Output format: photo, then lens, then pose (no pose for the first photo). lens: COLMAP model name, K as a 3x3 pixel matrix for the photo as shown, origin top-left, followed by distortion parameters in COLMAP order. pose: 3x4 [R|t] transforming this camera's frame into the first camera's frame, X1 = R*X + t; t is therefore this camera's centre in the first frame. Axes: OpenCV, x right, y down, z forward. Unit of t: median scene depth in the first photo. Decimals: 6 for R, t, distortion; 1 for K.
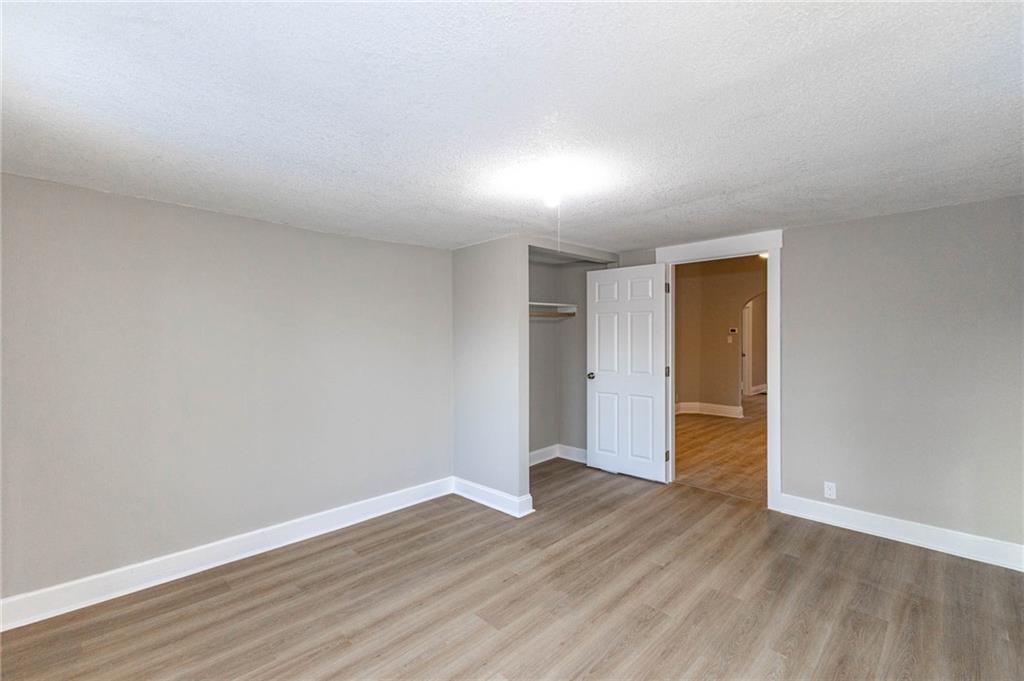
lens RADIAL K [[441.5, 0, 512.0], [0, 441.5, 340.5], [0, 0, 1]] dist [0.016161, -0.000133]
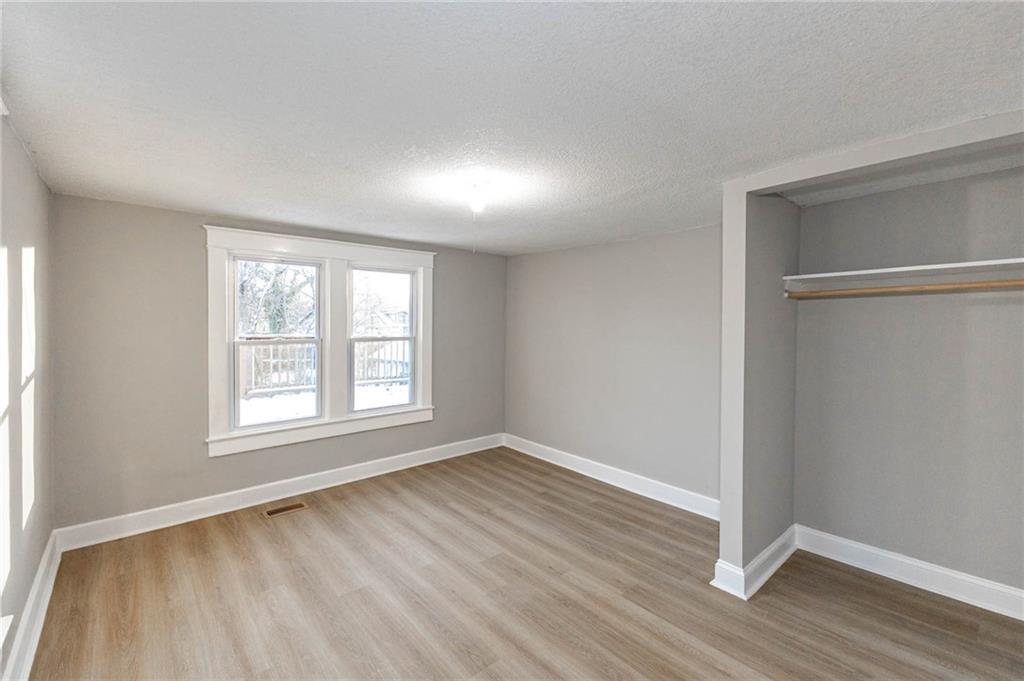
lens RADIAL K [[441.5, 0, 512.0], [0, 441.5, 340.5], [0, 0, 1]] dist [0.016161, -0.000133]
pose [[-0.073467, 0.042385, -0.996397, 0.946155], [-0.012507, 0.998979, 0.043417, -0.019668], [0.997219, 0.015652, -0.072861, 0.944084]]
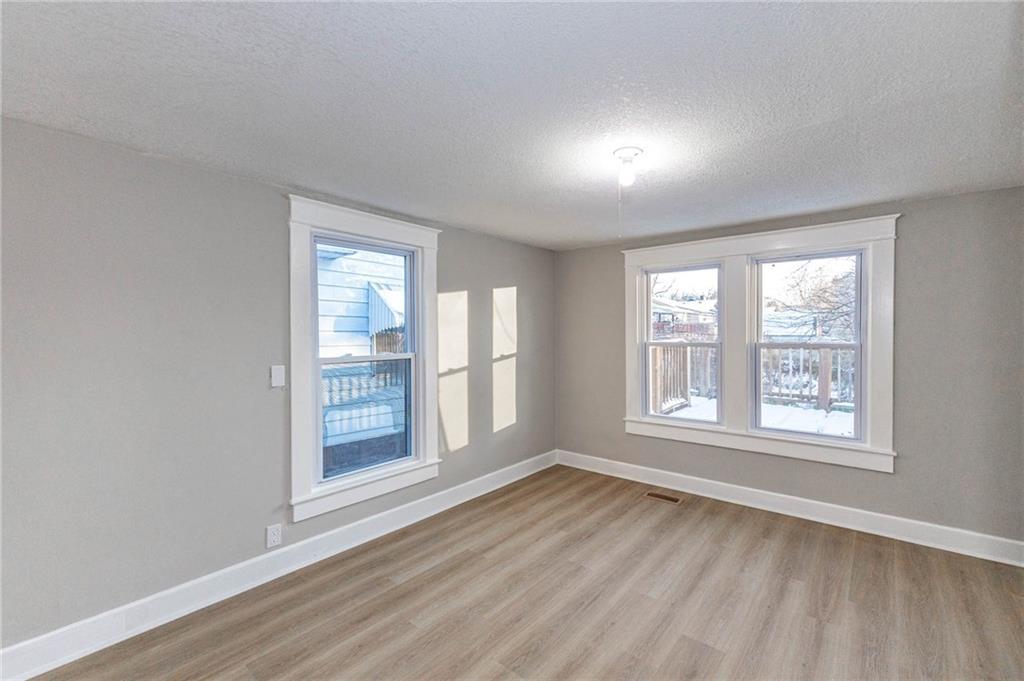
lens RADIAL K [[441.5, 0, 512.0], [0, 441.5, 340.5], [0, 0, 1]] dist [0.016161, -0.000133]
pose [[-0.995433, 0.008612, -0.095069, 0.338012], [0.005717, 0.999513, 0.030673, -0.006549], [0.095287, 0.029990, -0.994998, 1.526650]]
